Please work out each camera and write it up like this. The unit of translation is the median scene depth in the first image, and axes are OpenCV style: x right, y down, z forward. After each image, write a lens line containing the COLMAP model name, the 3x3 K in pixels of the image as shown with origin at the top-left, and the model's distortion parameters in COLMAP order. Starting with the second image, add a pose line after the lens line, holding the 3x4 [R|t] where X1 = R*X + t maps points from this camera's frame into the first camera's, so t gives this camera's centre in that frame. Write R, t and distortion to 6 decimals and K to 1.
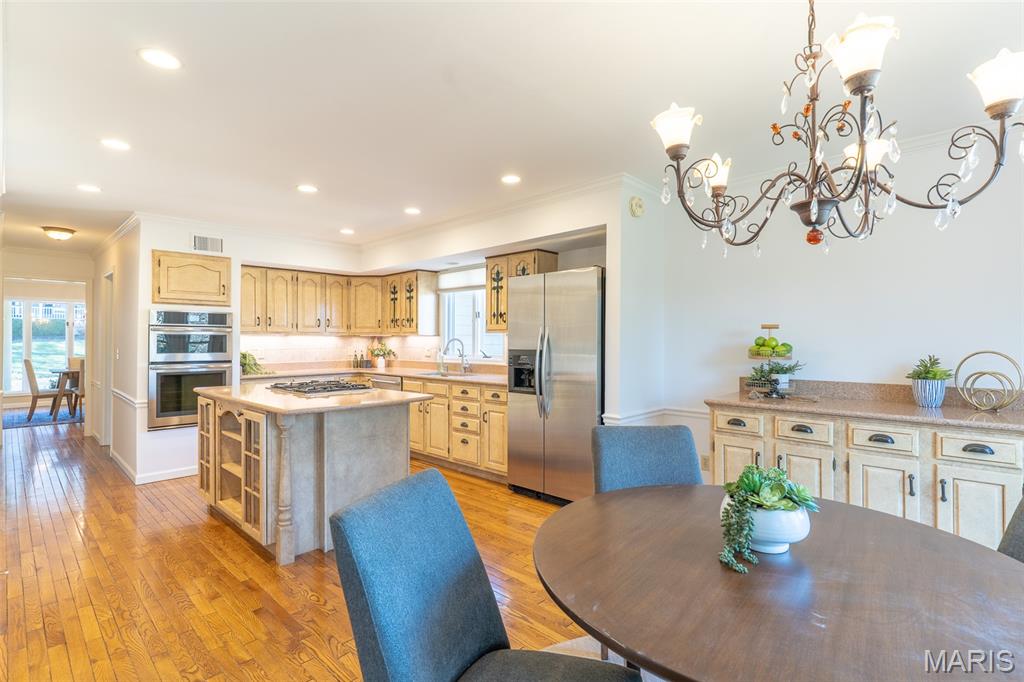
lens RADIAL K [[498.8, 0, 515.5], [0, 498.8, 340.4], [0, 0, 1]] dist [0.009015, -0.001303]
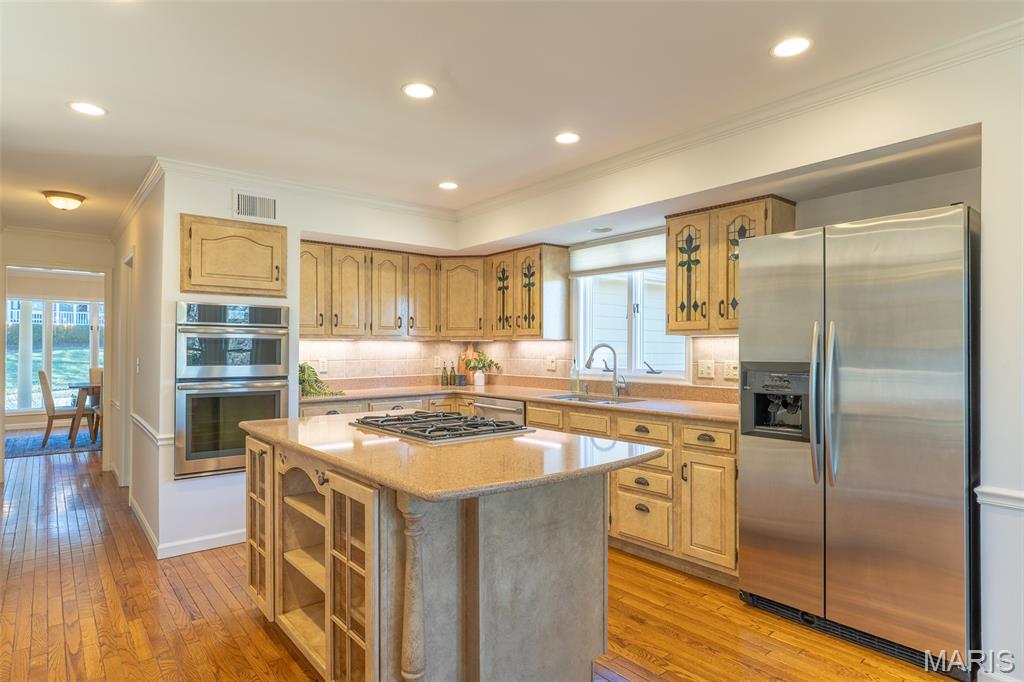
lens RADIAL K [[578.7, 0, 513.7], [0, 578.7, 346.3], [0, 0, 1]] dist [0.000954, -0.000747]
pose [[0.993543, -0.000676, -0.113454, -0.186106], [0.000277, 0.999994, -0.003533, 0.002166], [0.113456, 0.003479, 0.993537, 0.270072]]
